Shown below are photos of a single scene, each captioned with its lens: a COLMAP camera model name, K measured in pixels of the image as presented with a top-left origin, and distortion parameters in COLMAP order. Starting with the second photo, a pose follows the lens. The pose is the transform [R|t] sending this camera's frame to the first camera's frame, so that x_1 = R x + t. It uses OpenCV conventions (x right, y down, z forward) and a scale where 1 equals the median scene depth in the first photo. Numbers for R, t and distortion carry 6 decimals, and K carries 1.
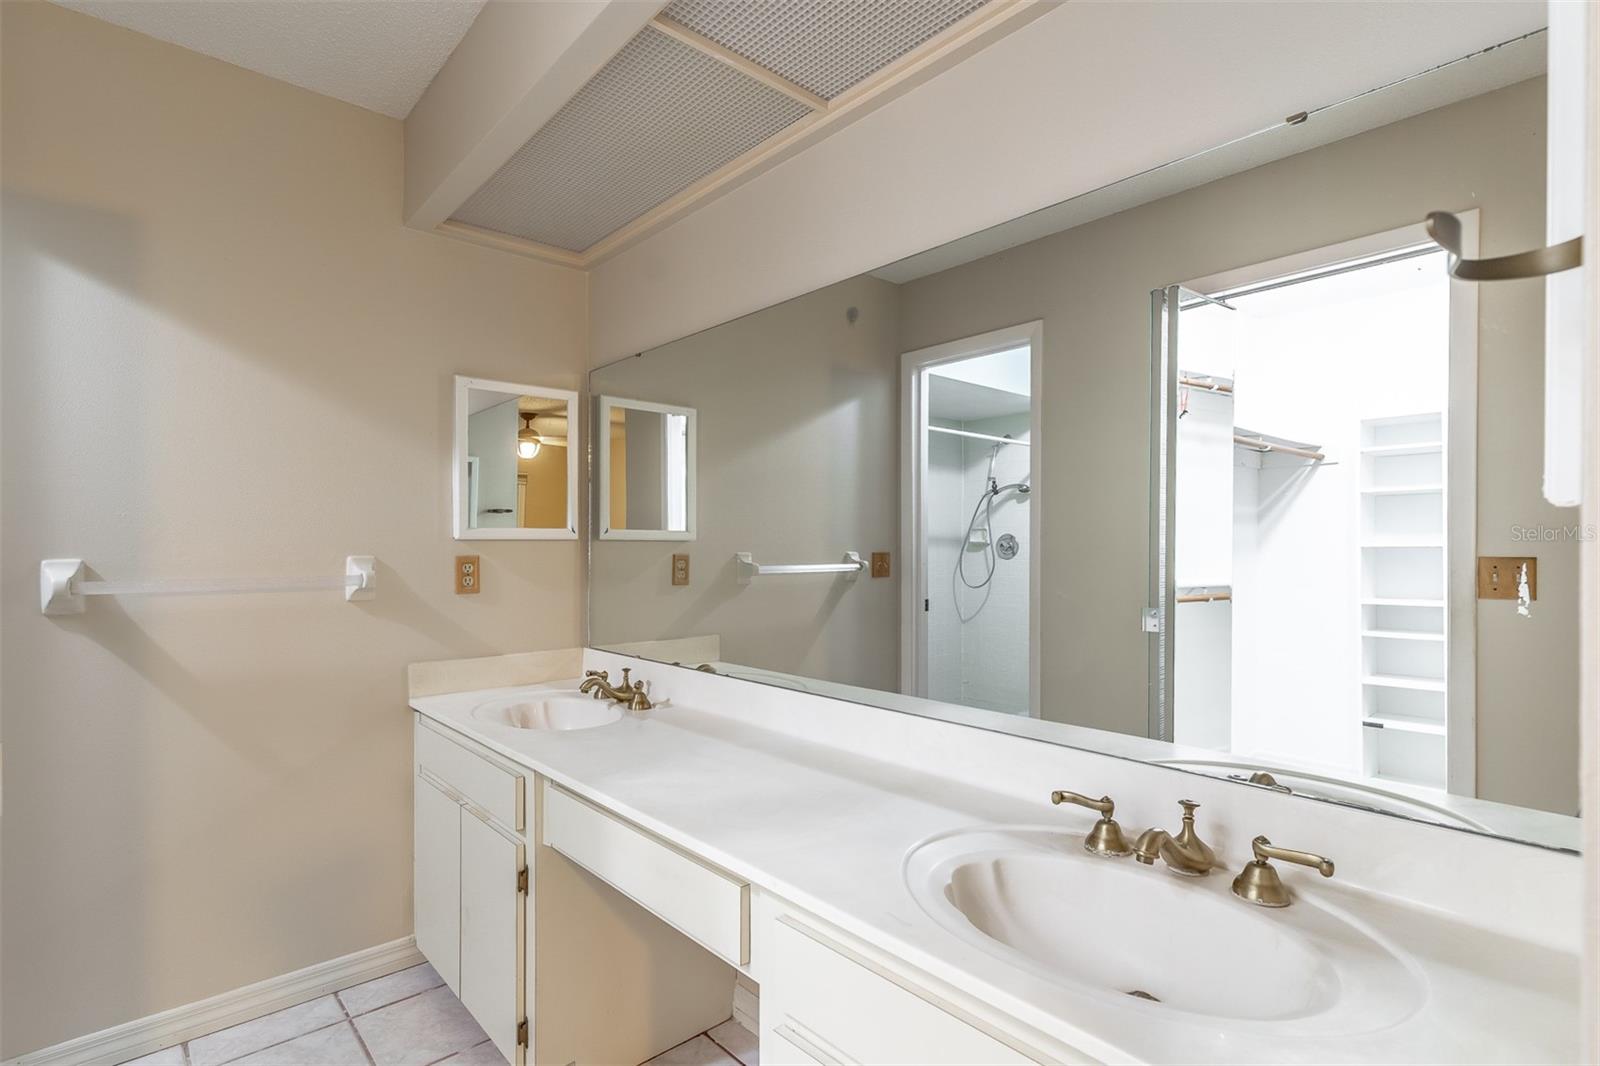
lens RADIAL K [[769.4, 0, 800.0], [0, 769.4, 533.0], [0, 0, 1]] dist [-0.001538, -0.000281]
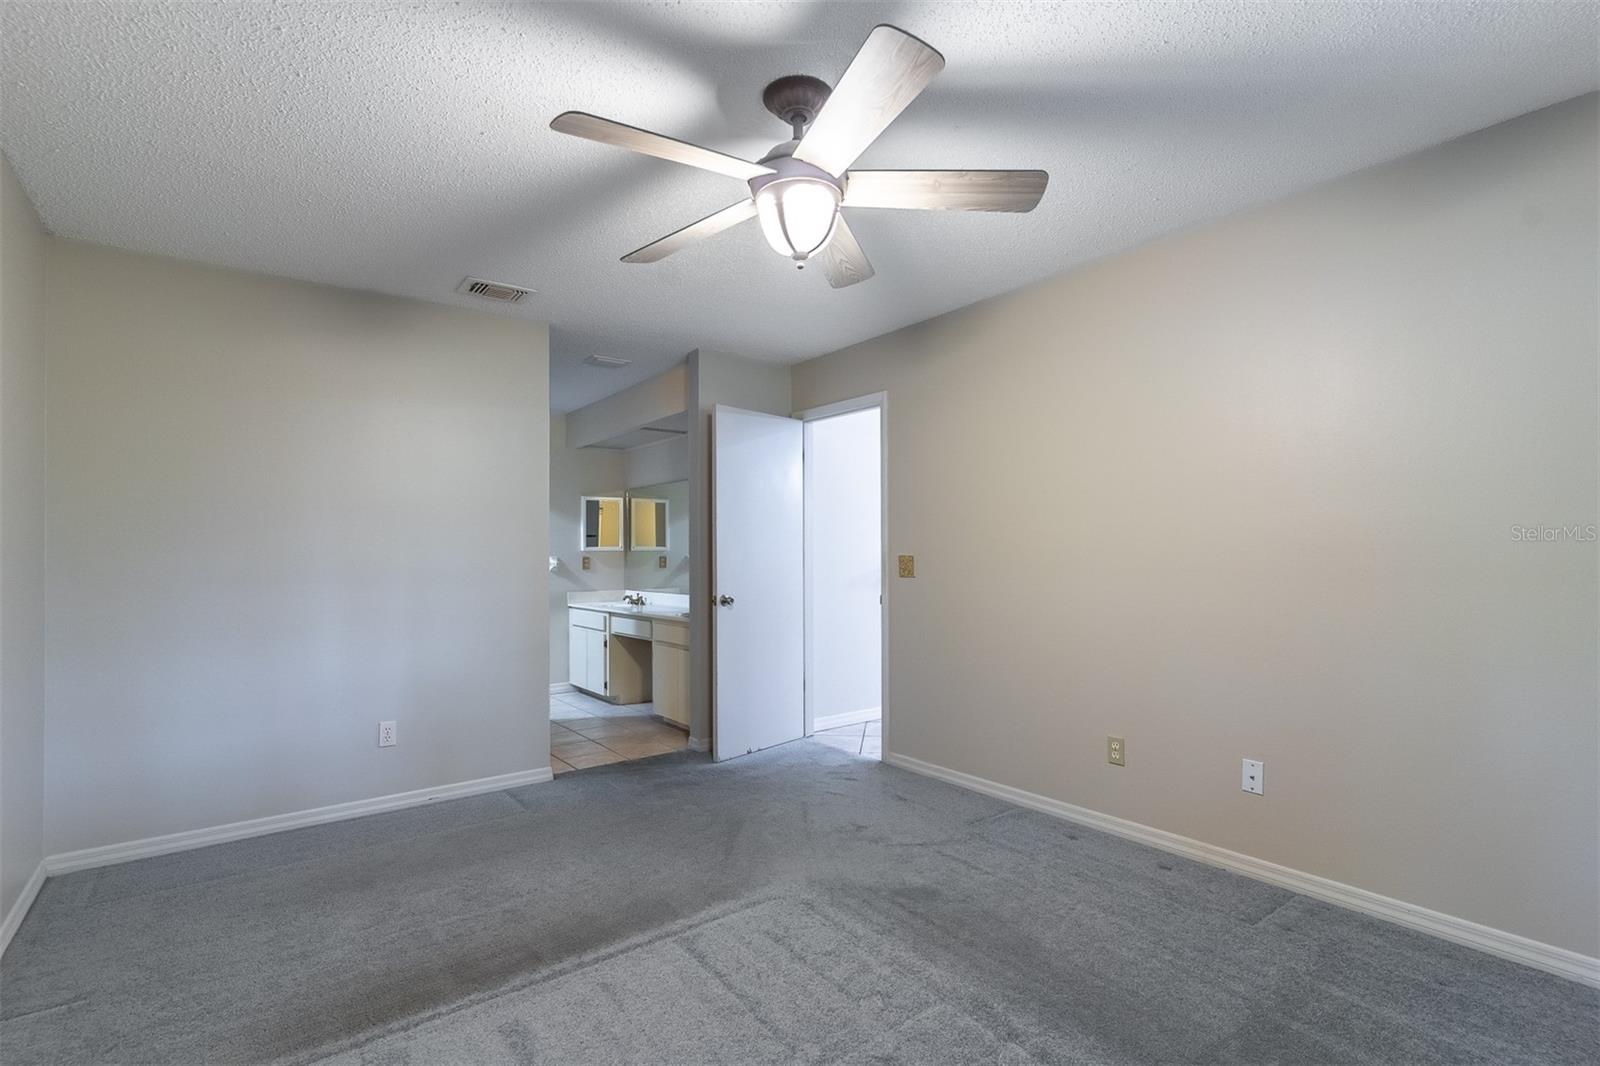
lens RADIAL K [[769.4, 0, 800.0], [0, 769.4, 533.0], [0, 0, 1]] dist [-0.001538, -0.000281]
pose [[0.996332, -0.005115, -0.085418, 0.625027], [0.005038, 0.999987, -0.001108, -0.052615], [0.085422, 0.000673, 0.996345, -1.830643]]
